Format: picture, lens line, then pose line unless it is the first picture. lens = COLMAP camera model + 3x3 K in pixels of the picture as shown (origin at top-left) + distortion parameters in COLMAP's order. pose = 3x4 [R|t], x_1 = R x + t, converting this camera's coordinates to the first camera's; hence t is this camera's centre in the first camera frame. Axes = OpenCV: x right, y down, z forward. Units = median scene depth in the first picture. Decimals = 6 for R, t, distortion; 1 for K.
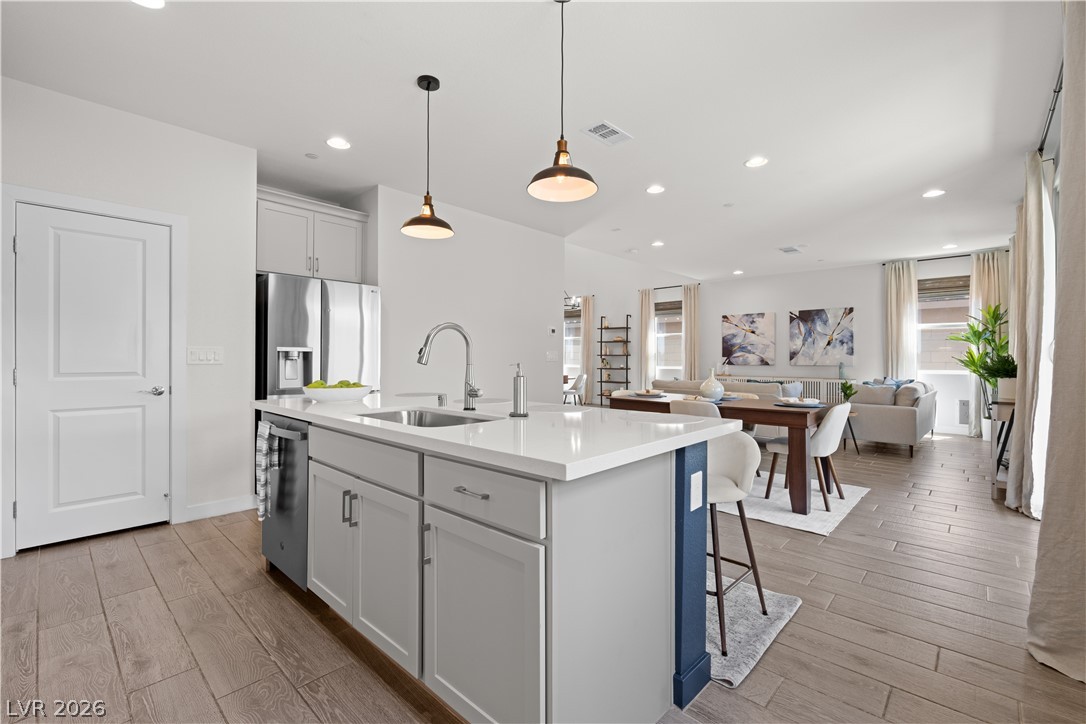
lens RADIAL K [[473.6, 0, 542.4], [0, 473.6, 357.8], [0, 0, 1]] dist [-0.001700, 0.000212]
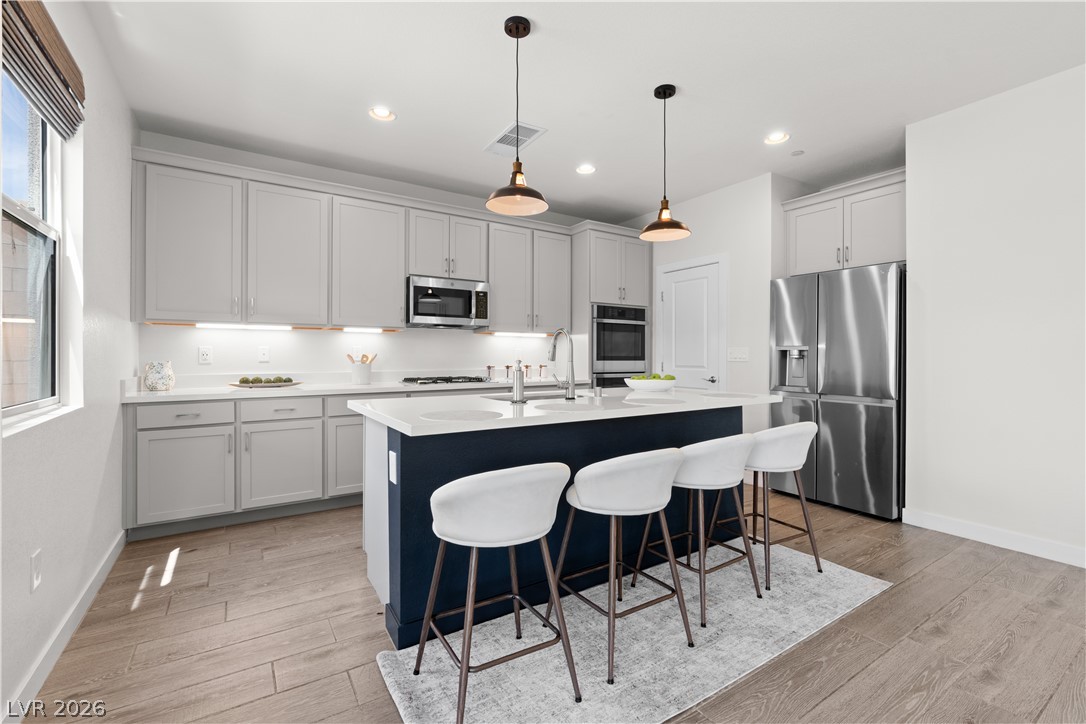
lens RADIAL K [[470.9, 0, 542.9], [0, 470.9, 358.3], [0, 0, 1]] dist [-0.004002, -0.000192]
pose [[-0.241967, 0.003083, -0.970280, 0.282858], [0.000614, 0.999995, 0.003024, 0.000567], [0.970284, 0.000136, -0.241967, 0.338804]]
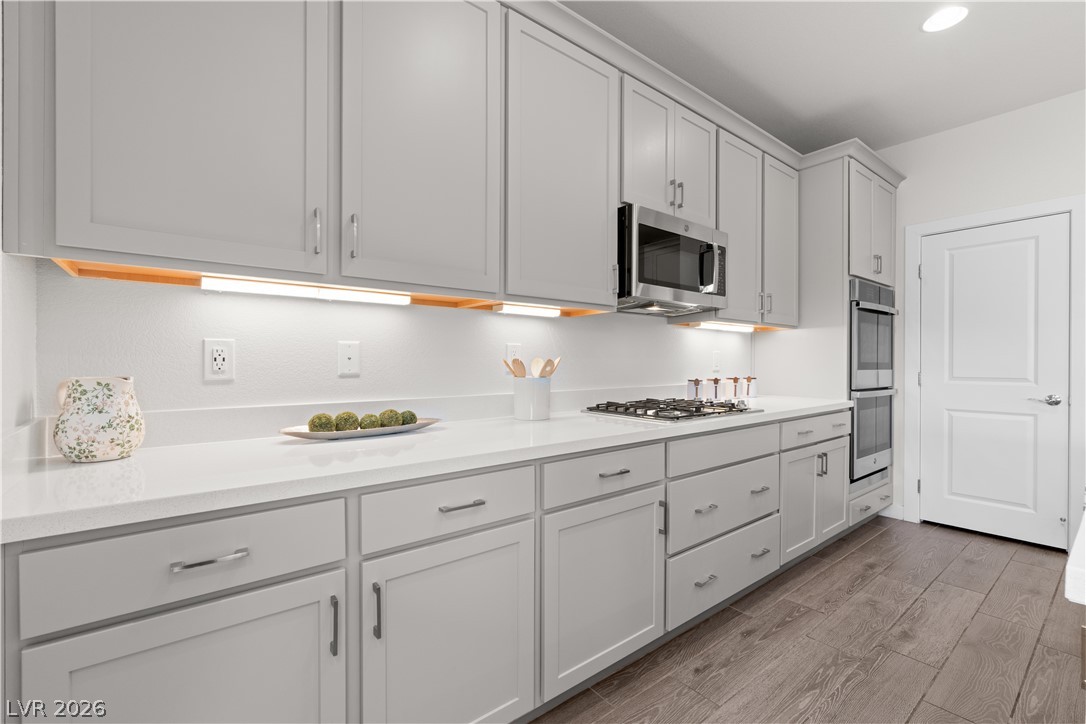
lens RADIAL K [[478.0, 0, 541.8], [0, 478.0, 363.0], [0, 0, 1]] dist [-0.000986, -0.000206]
pose [[-0.147177, -0.000885, -0.989110, 0.090946], [0.000085, 1.000000, -0.000908, -0.000006], [0.989110, -0.000217, -0.147177, 0.069974]]
